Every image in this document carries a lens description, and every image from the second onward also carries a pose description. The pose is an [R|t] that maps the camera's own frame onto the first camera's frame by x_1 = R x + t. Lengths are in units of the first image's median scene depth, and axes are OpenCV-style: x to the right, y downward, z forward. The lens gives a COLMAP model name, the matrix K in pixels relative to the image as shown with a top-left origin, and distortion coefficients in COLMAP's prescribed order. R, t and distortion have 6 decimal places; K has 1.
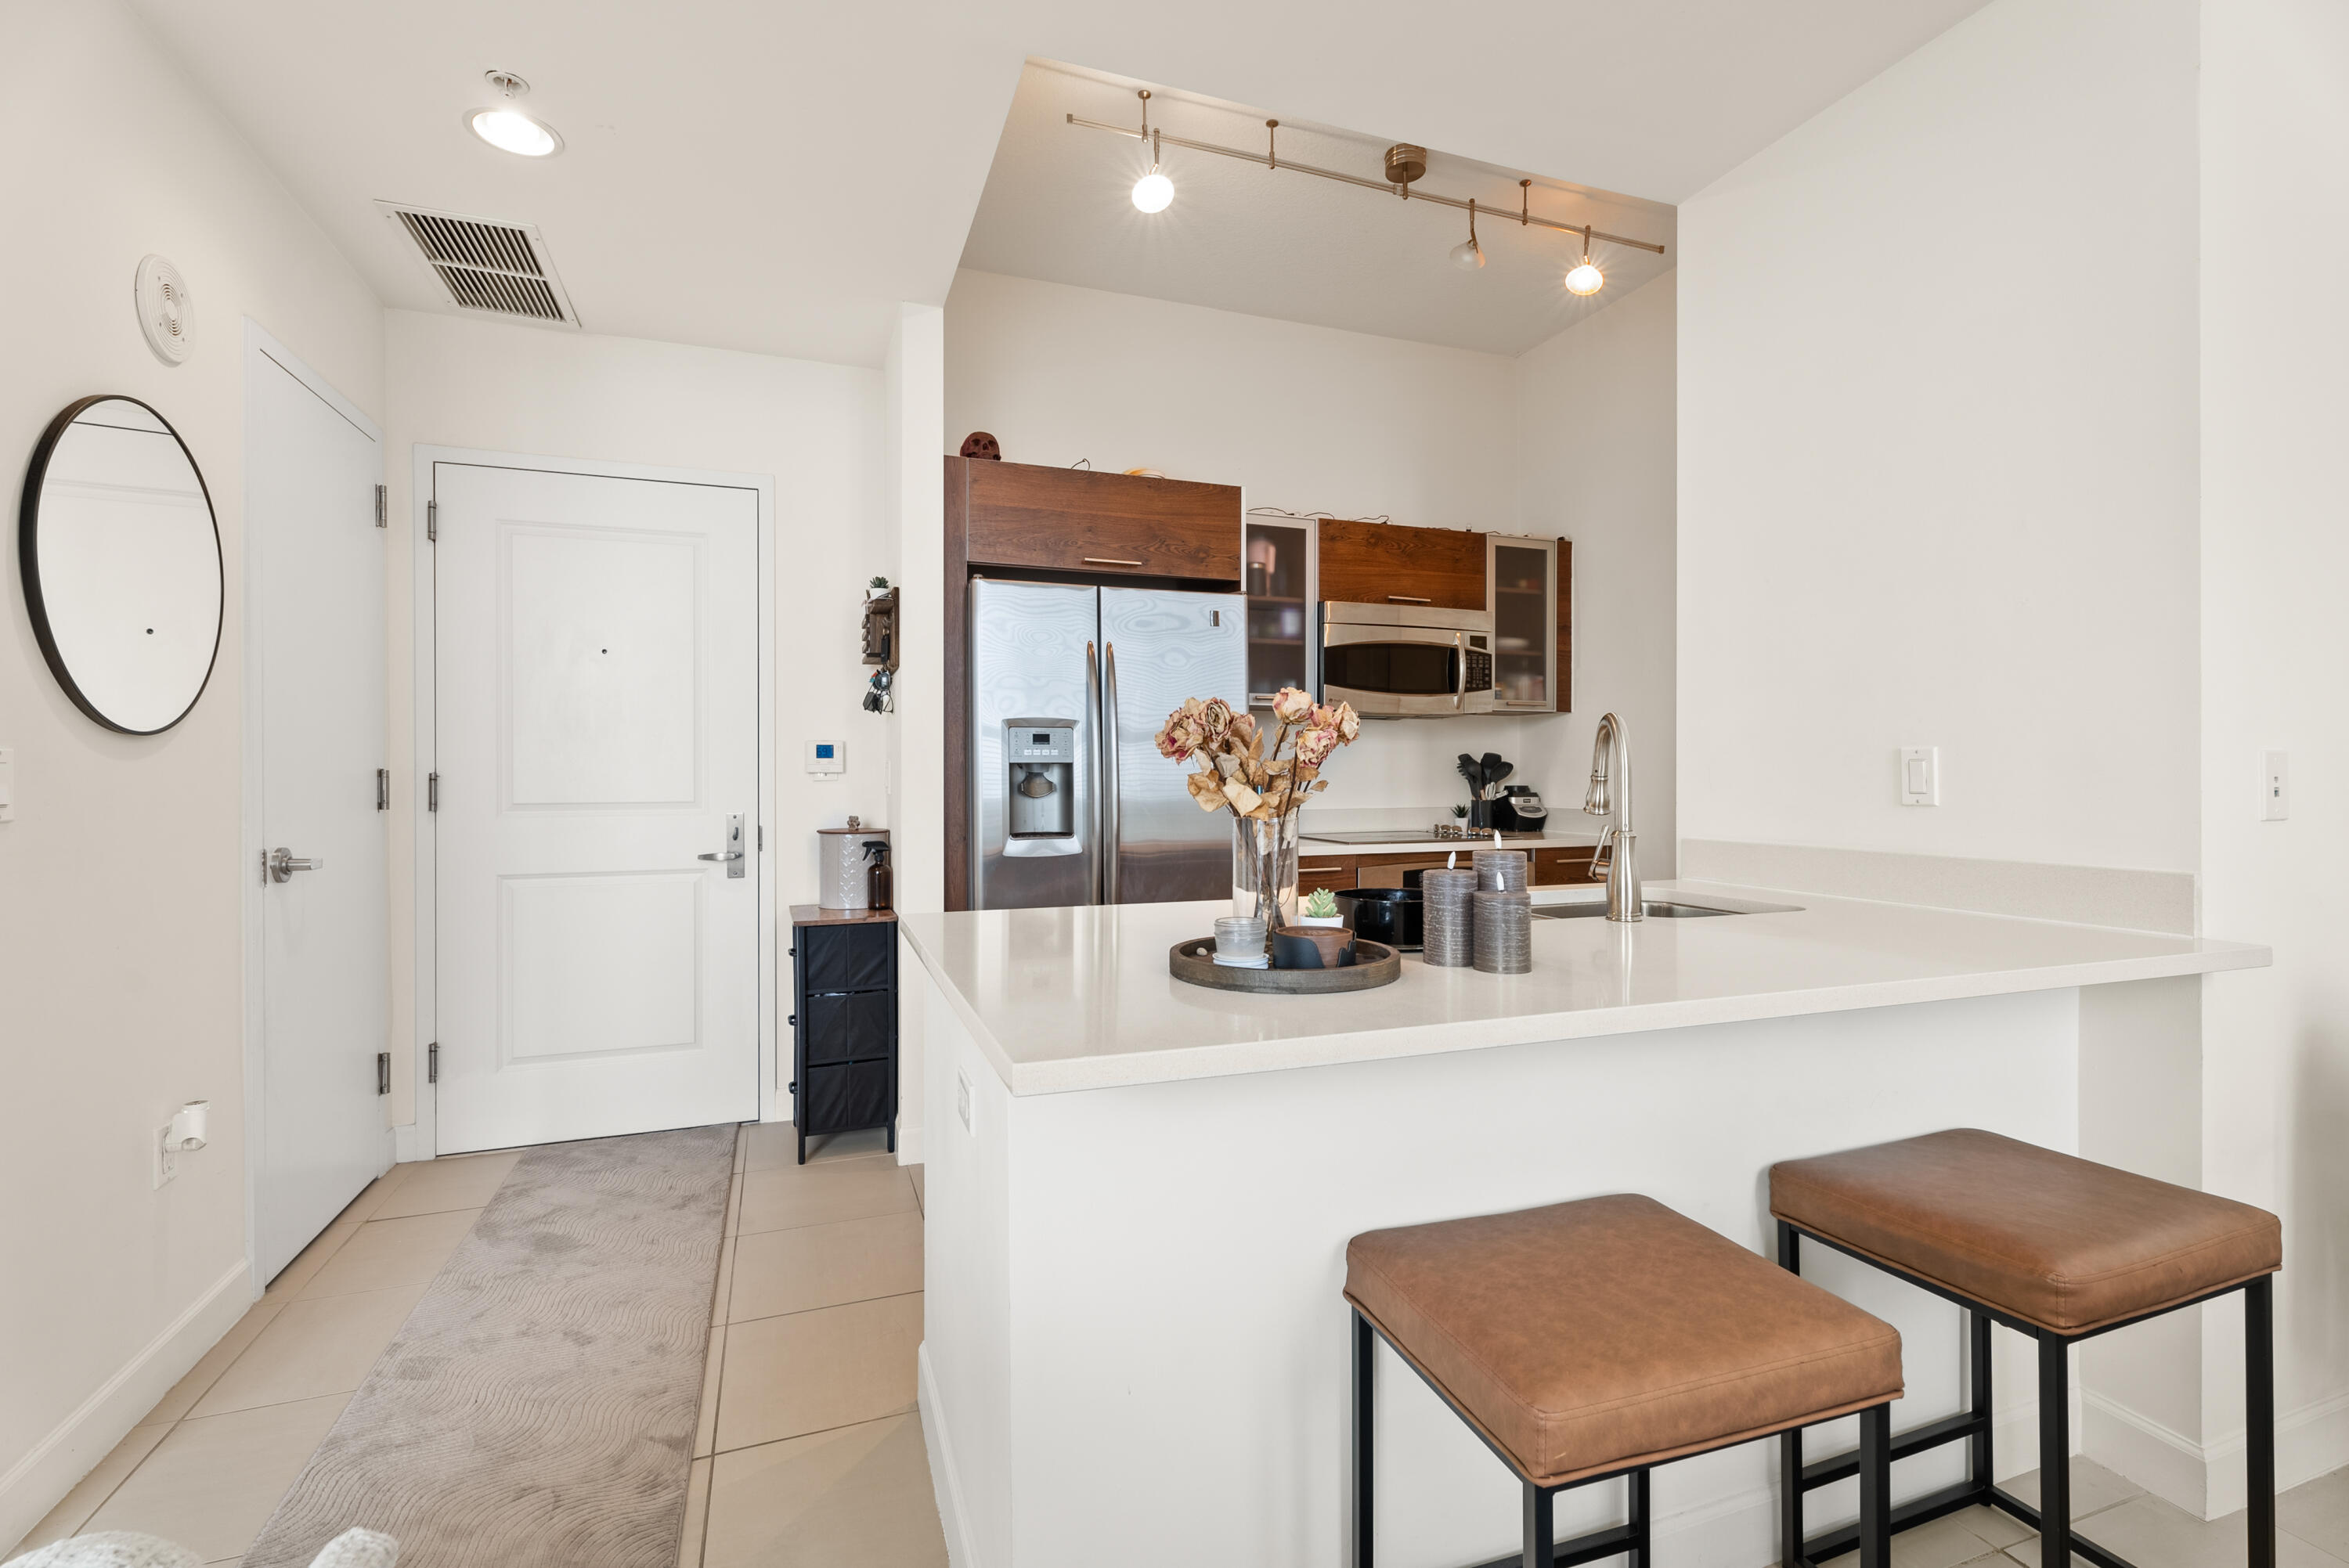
lens RADIAL K [[1056.5, 0, 1171.5], [0, 1056.5, 774.2], [0, 0, 1]] dist [0.009079, -0.002149]
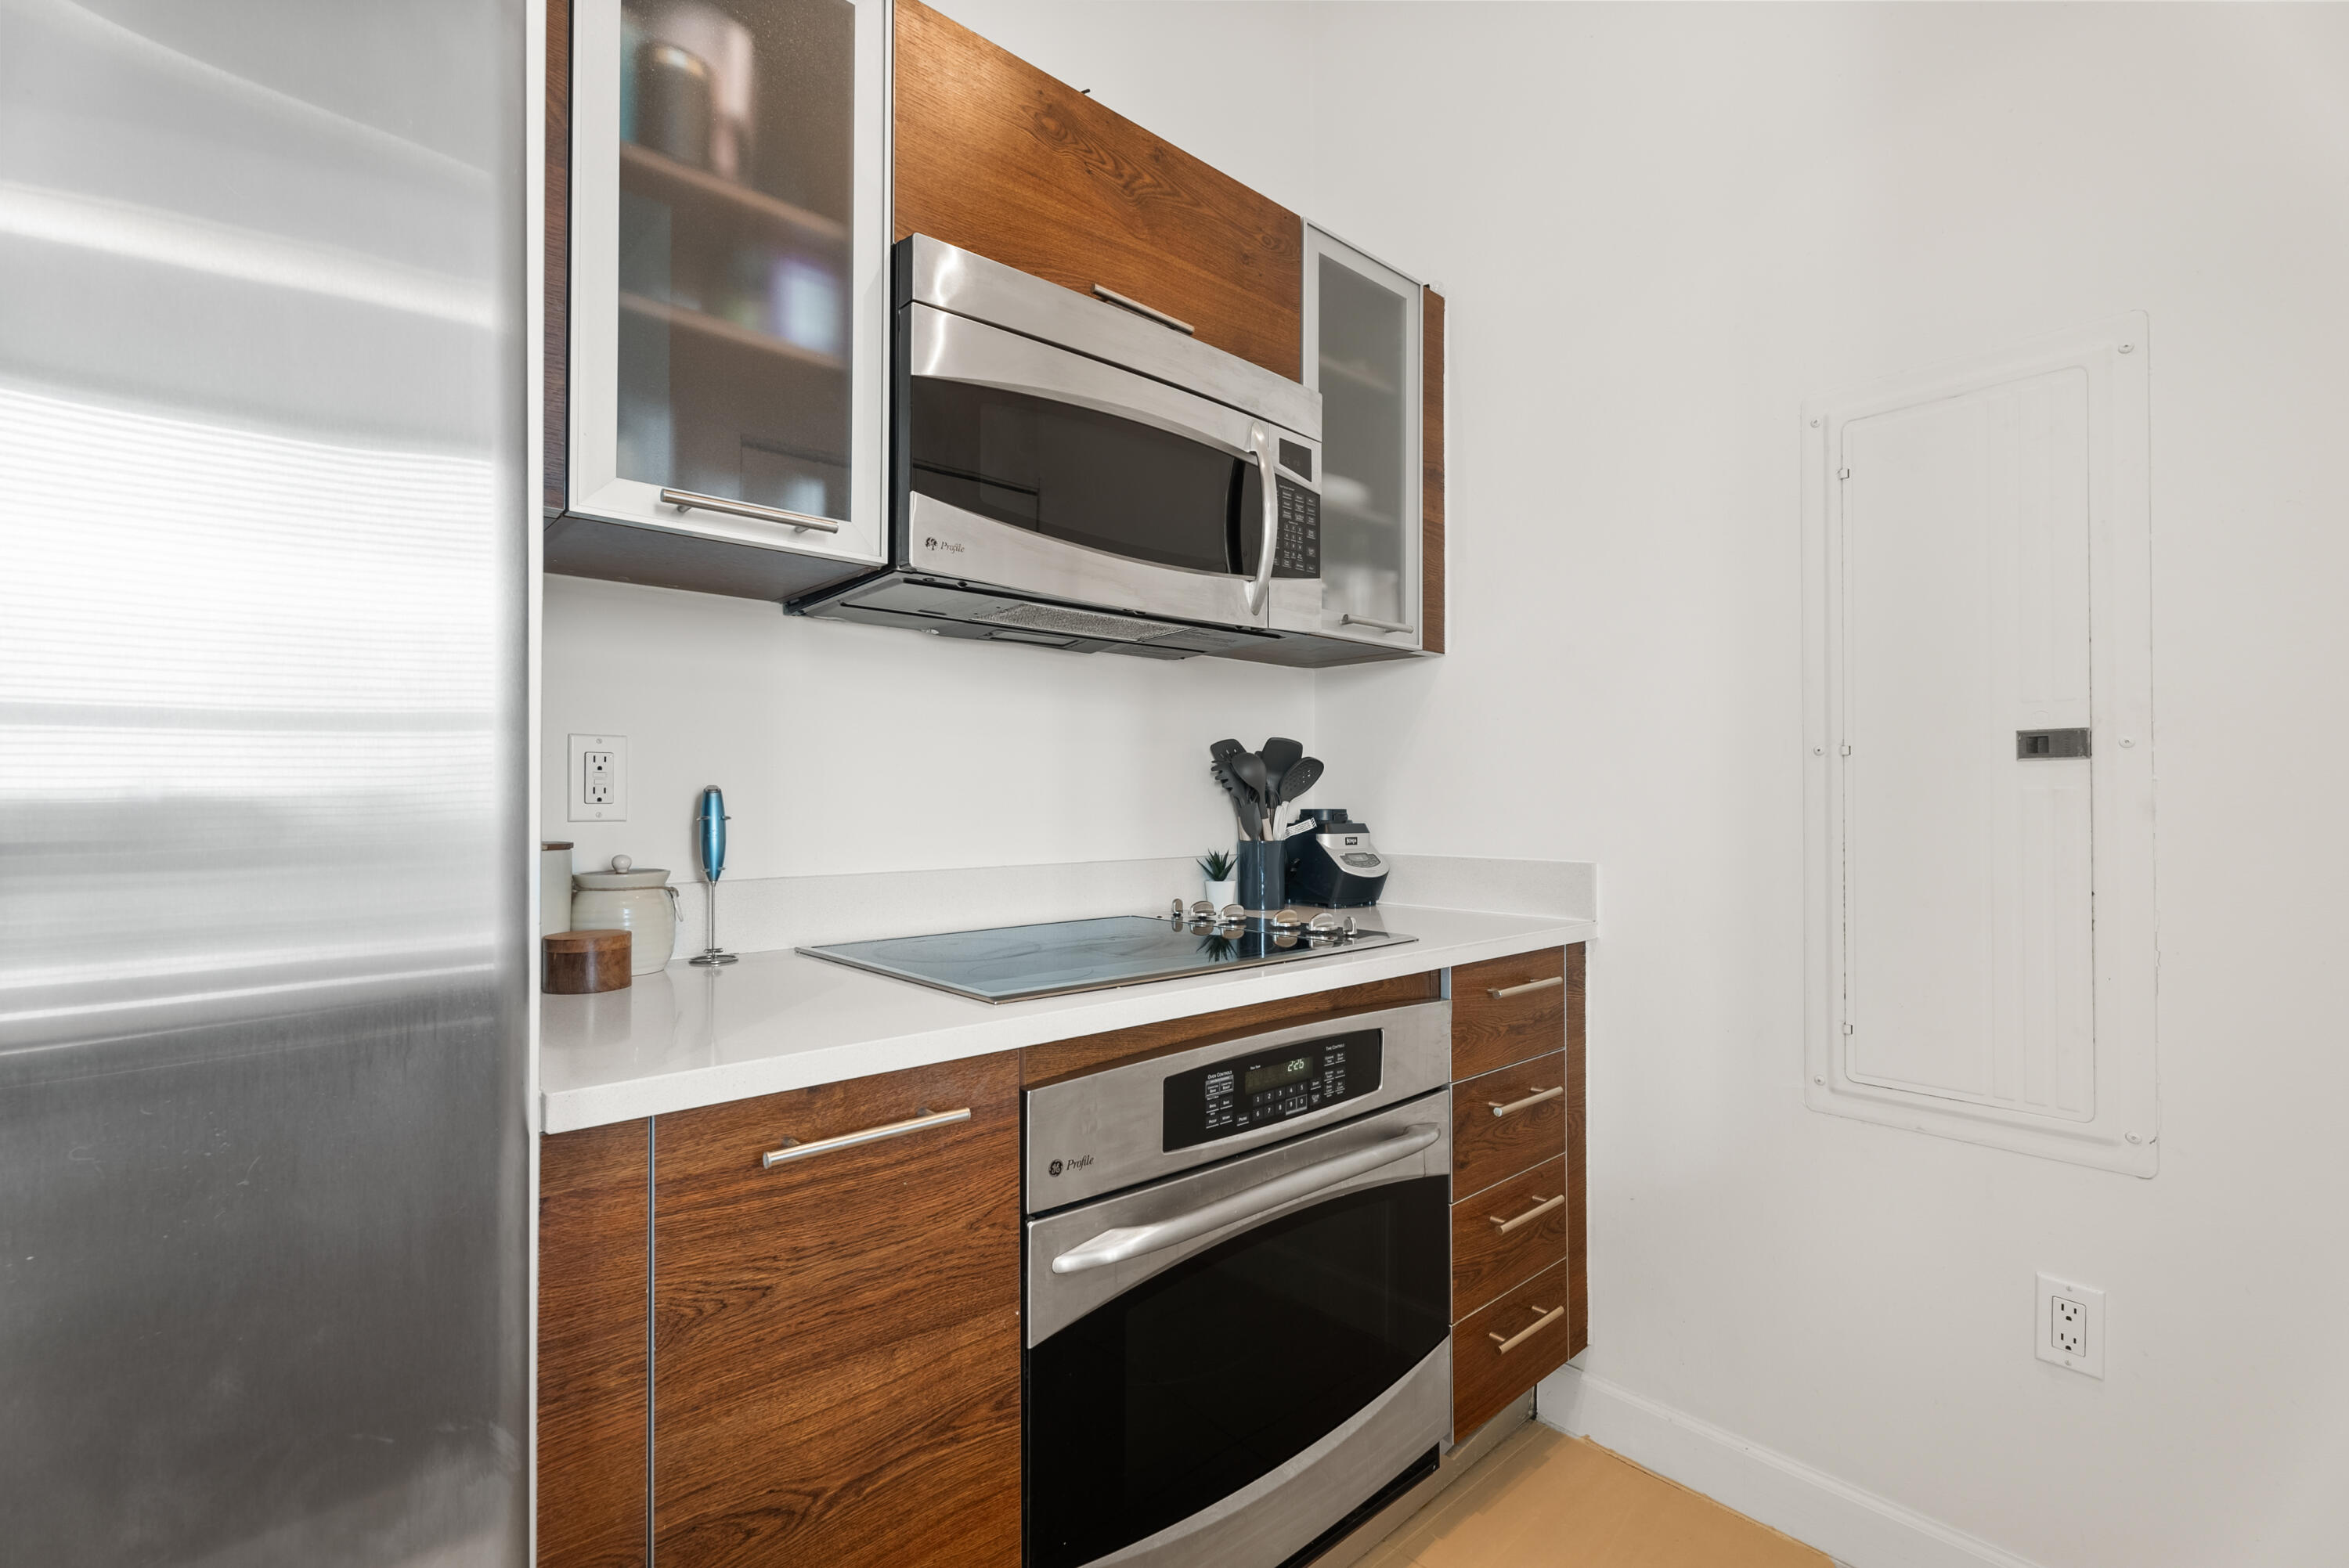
lens RADIAL K [[1056.5, 0, 1173.1], [0, 1056.5, 779.6], [0, 0, 1]] dist [0.009079, -0.002149]
pose [[0.928259, 0.006609, 0.371876, 0.112040], [-0.000081, 0.999846, -0.017567, 0.007885], [-0.371934, 0.016277, 0.928116, 0.760288]]
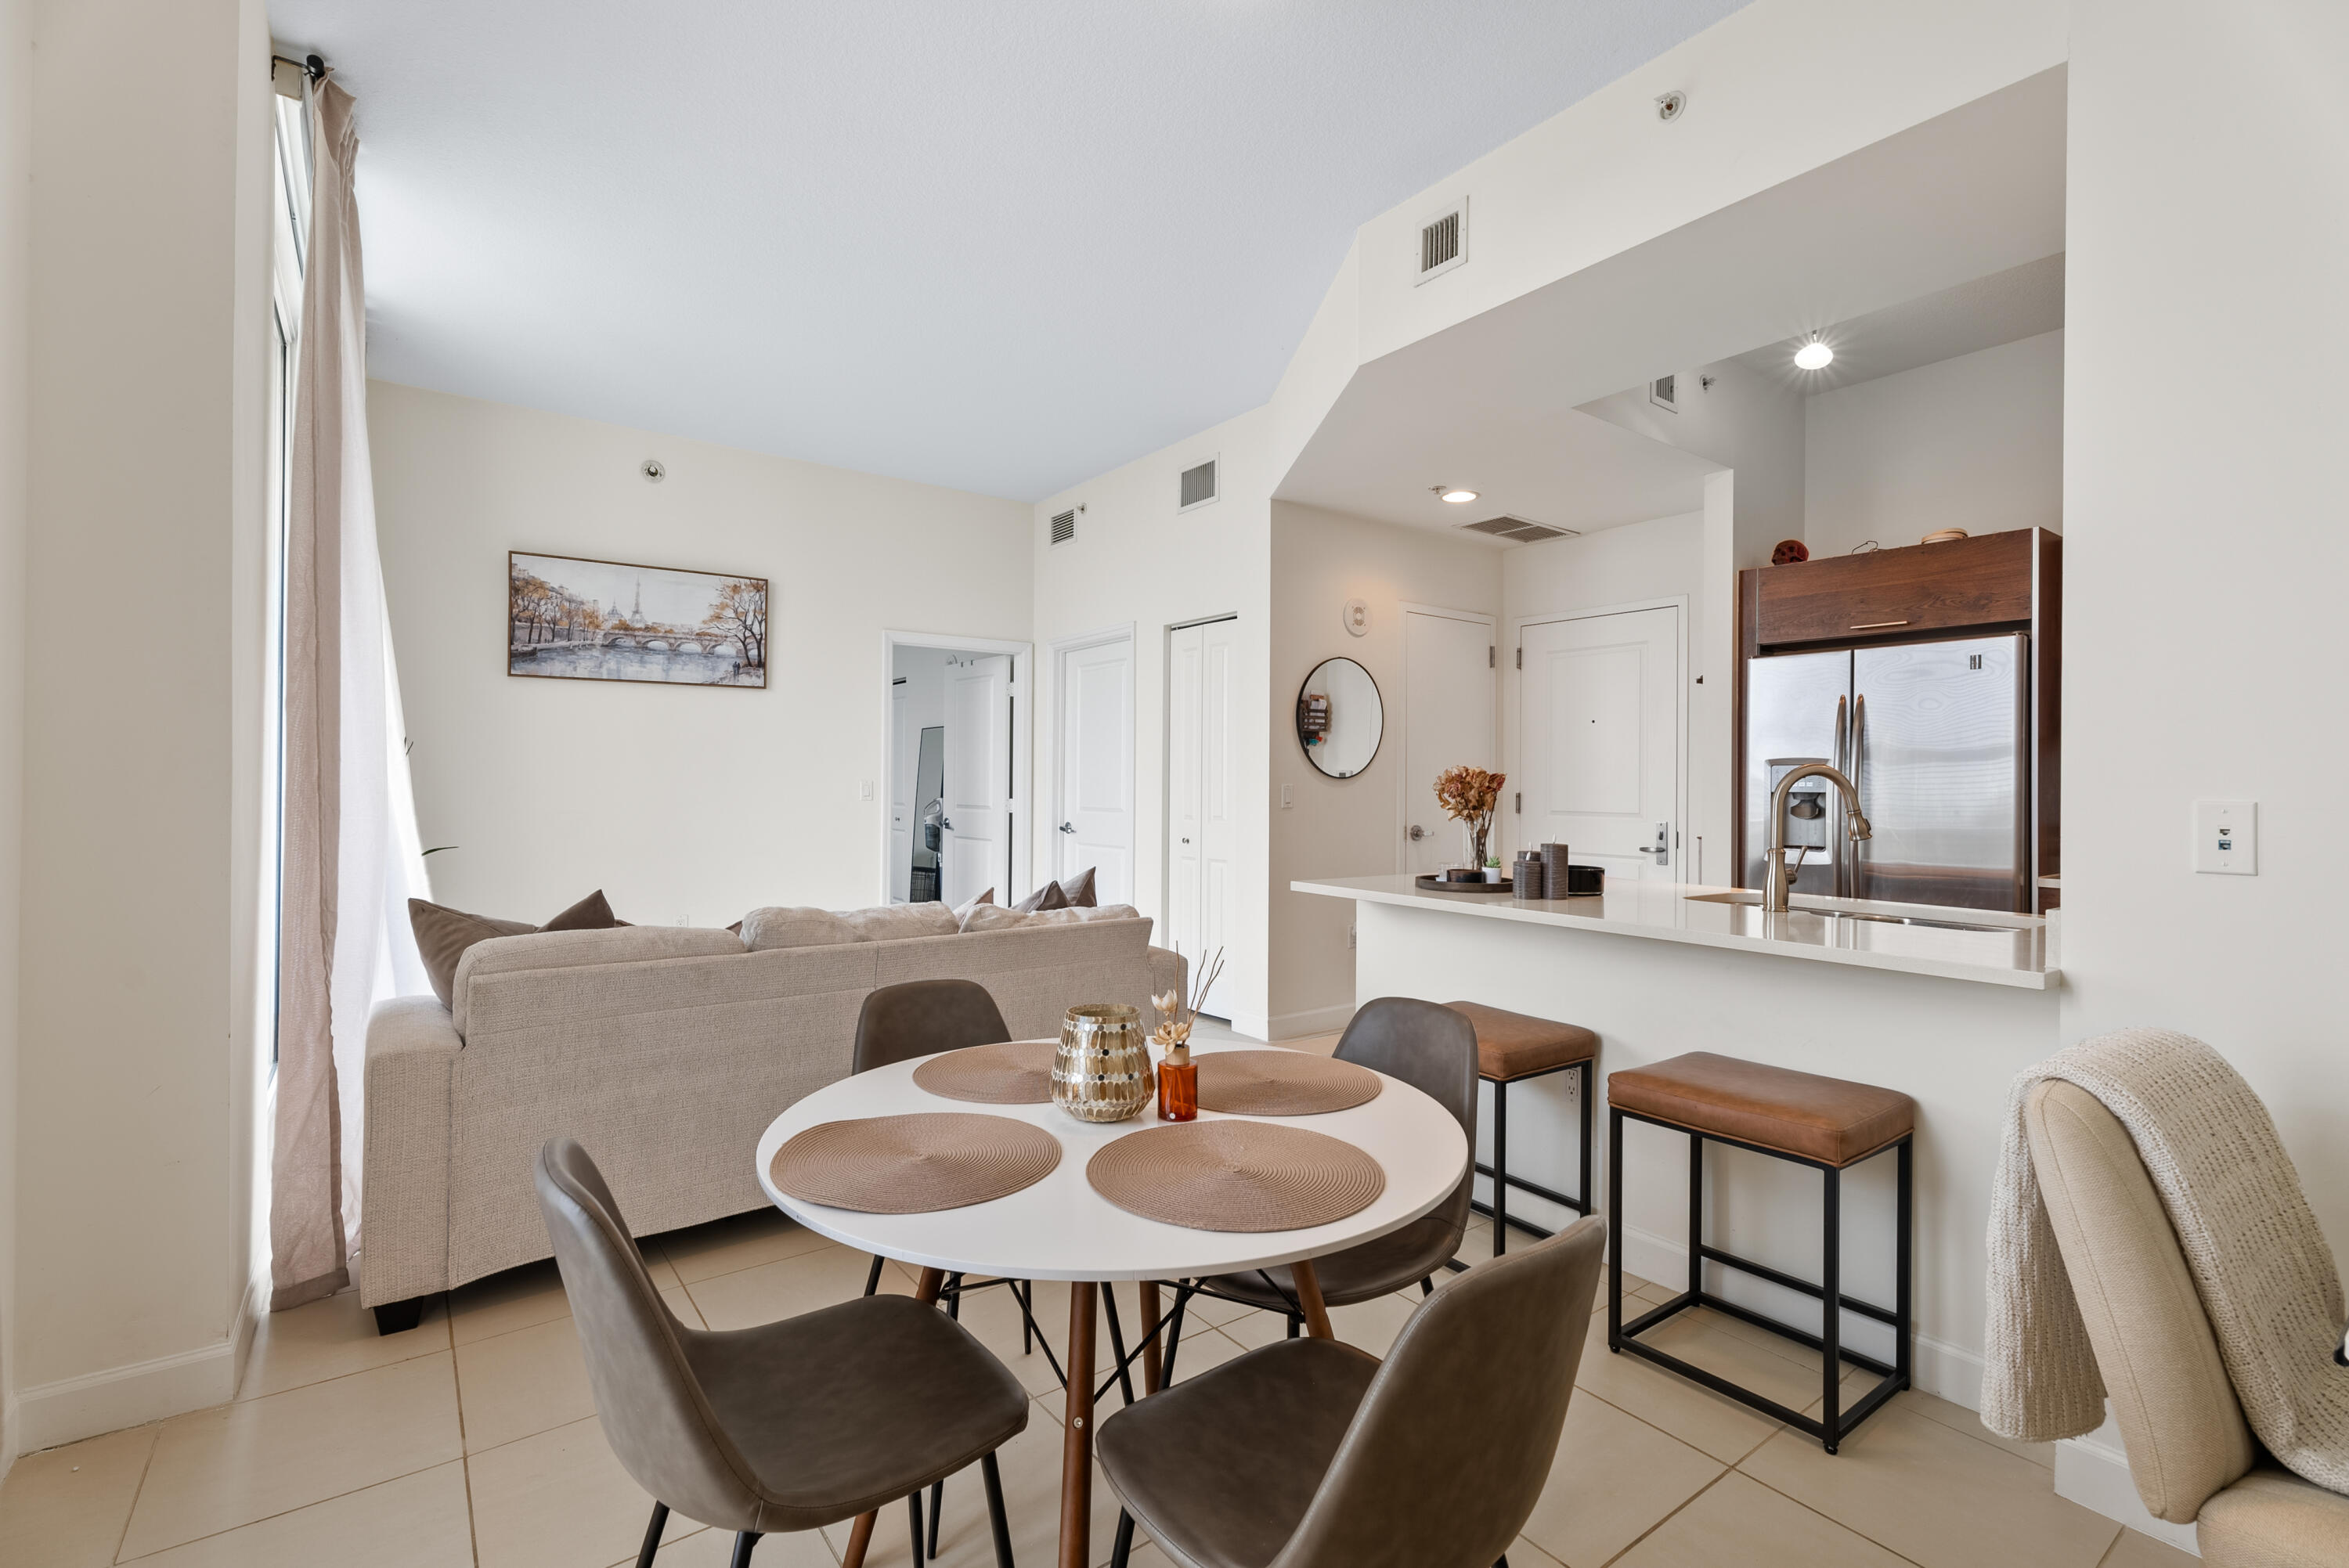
lens RADIAL K [[1056.5, 0, 1212.0], [0, 1056.5, 771.4], [0, 0, 1]] dist [0.009079, -0.002149]
pose [[0.300828, -0.002325, -0.953675, 0.860001], [-0.011666, 0.999913, -0.006118, -0.019391], [0.953607, 0.012966, 0.300775, -0.076316]]
